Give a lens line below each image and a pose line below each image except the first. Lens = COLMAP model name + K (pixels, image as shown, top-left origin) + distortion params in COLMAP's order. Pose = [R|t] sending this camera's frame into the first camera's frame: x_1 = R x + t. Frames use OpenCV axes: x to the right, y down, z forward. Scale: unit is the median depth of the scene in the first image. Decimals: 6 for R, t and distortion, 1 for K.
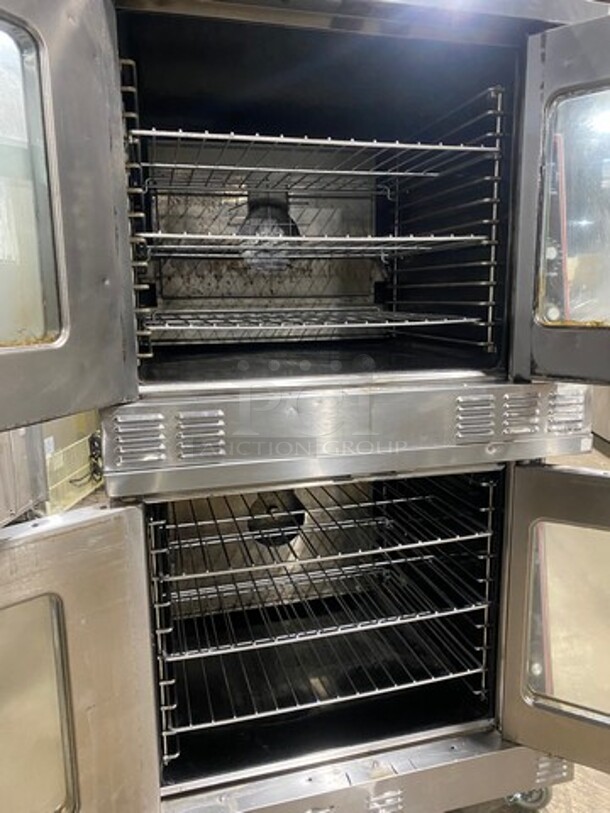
lens RADIAL K [[616.1, 0, 301.8], [0, 616.1, 408.7], [0, 0, 1]] dist [0.021927, -0.017589]
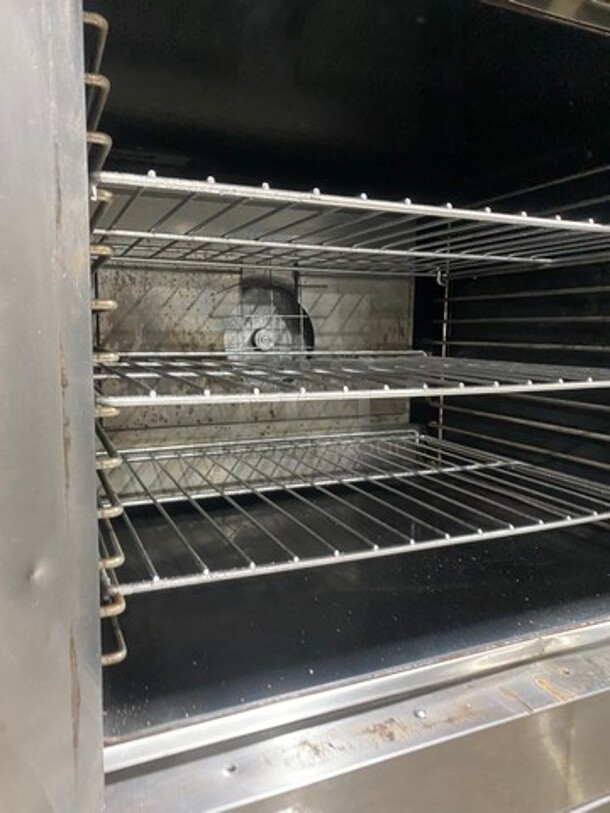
lens RADIAL K [[616.1, 0, 310.5], [0, 616.1, 406.0], [0, 0, 1]] dist [0.021927, -0.017589]
pose [[0.984705, -0.002686, 0.174209, -0.126438], [0.013818, 0.997935, -0.062720, -0.159678], [-0.173680, 0.064168, 0.982709, 0.346562]]
